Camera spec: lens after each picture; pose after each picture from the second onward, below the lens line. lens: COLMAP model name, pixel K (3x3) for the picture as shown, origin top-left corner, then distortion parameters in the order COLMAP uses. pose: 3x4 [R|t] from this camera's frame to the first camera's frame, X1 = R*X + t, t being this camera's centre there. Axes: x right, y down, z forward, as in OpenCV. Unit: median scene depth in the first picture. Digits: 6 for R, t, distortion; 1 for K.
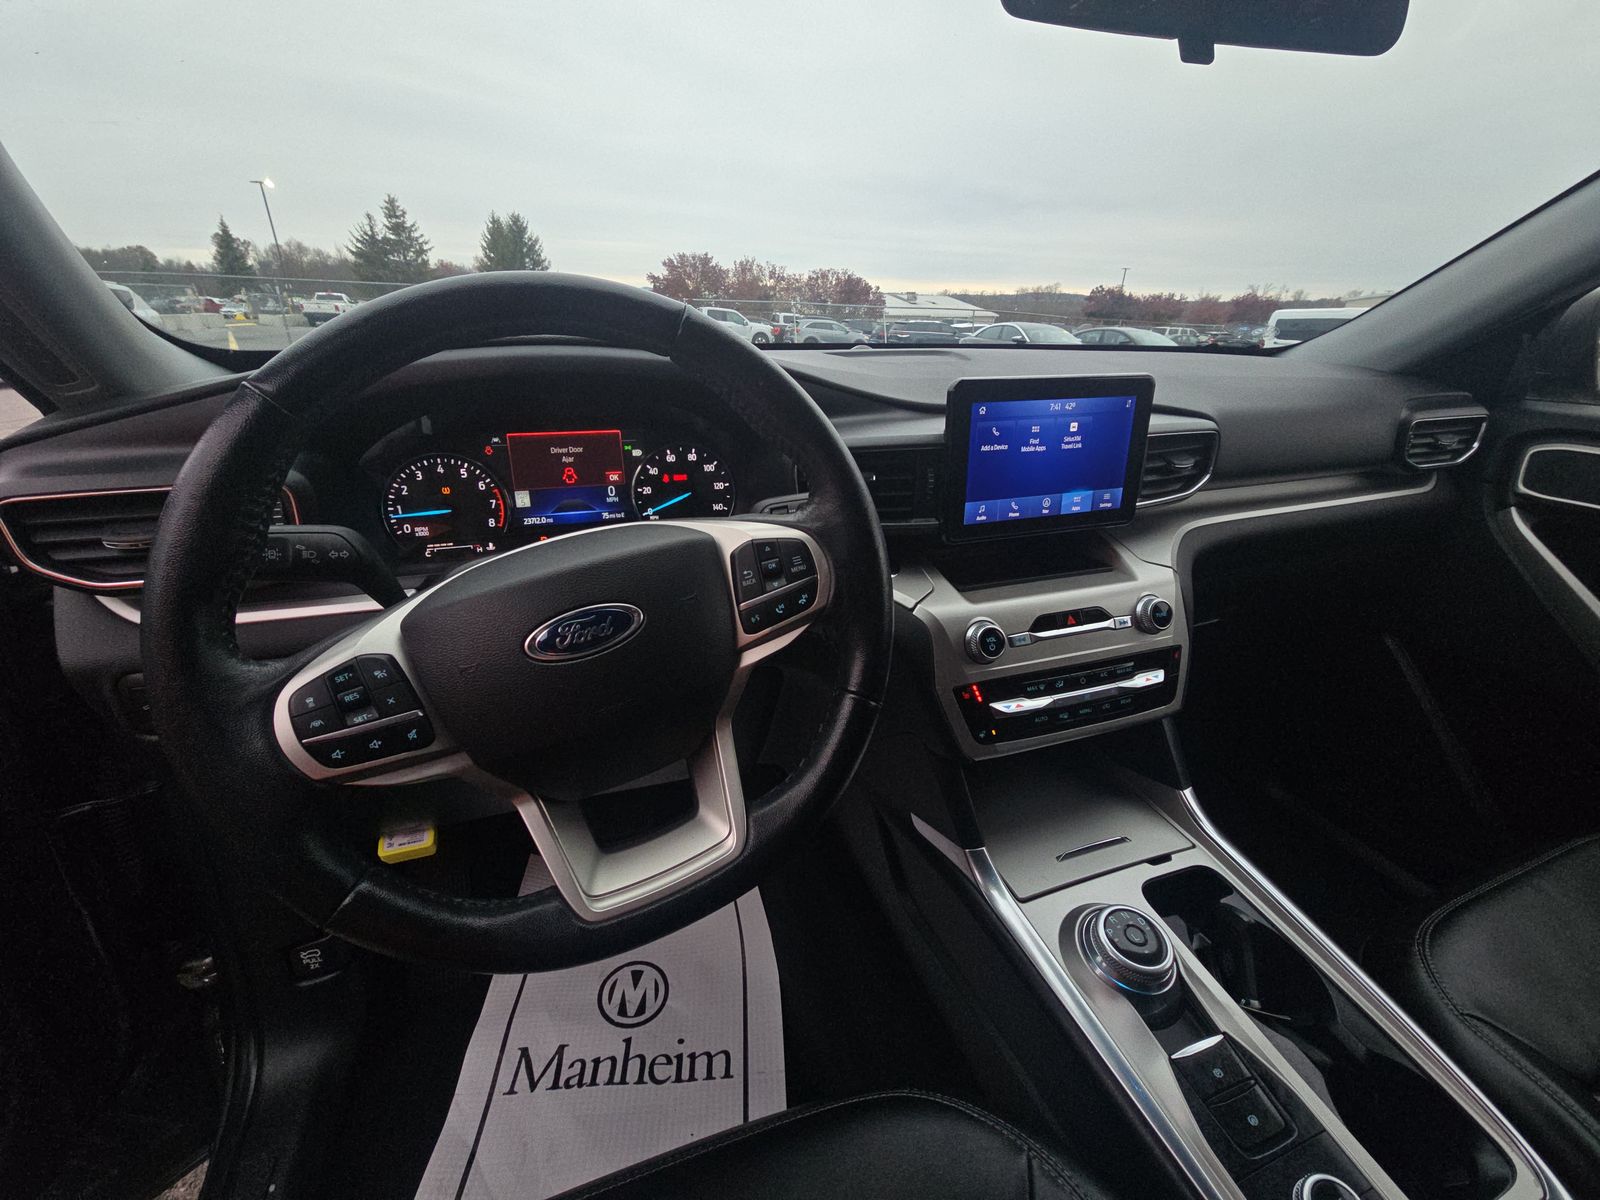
lens RADIAL K [[648.8, 0, 802.1], [0, 648.8, 590.5], [0, 0, 1]] dist [-0.007352, -0.000084]
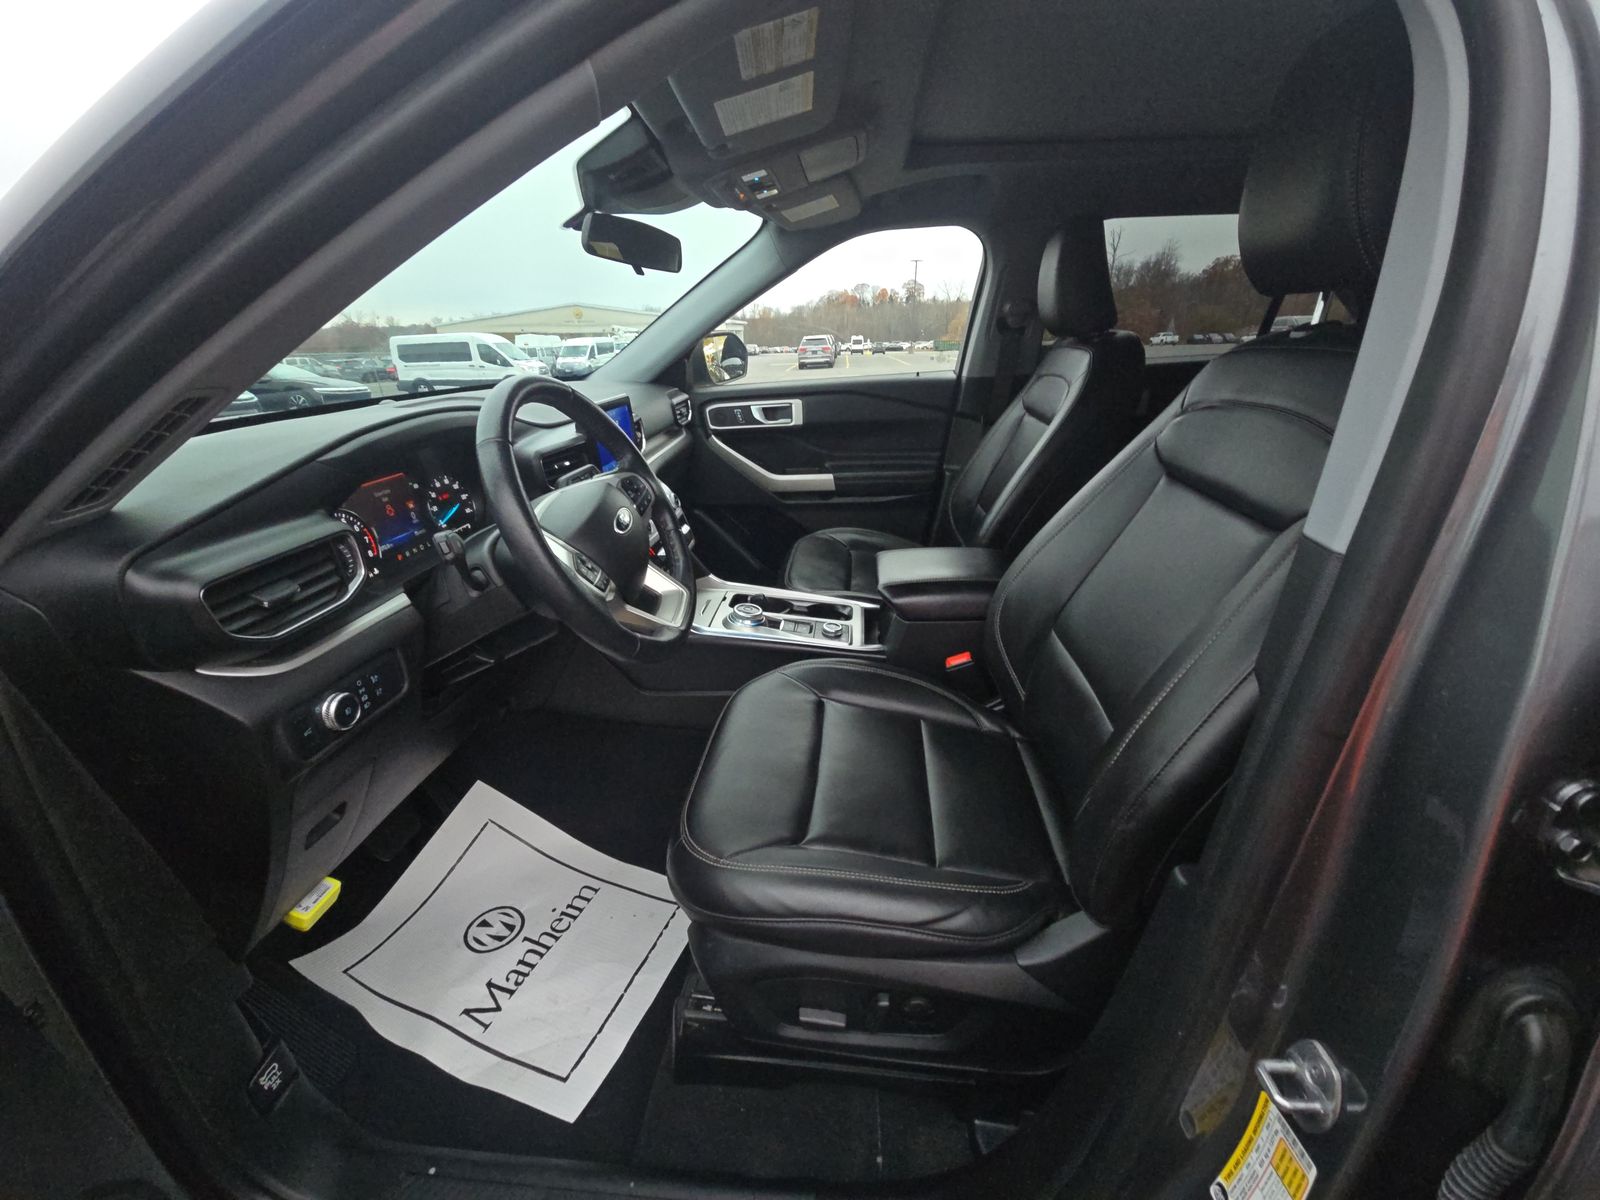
lens RADIAL K [[648.8, 0, 796.6], [0, 648.8, 601.9], [0, 0, 1]] dist [-0.007352, -0.000084]
pose [[0.416163, -0.371494, 0.829940, -0.916949], [0.387795, 0.898077, 0.207538, 0.036571], [-0.822450, 0.235477, 0.517810, -0.289435]]
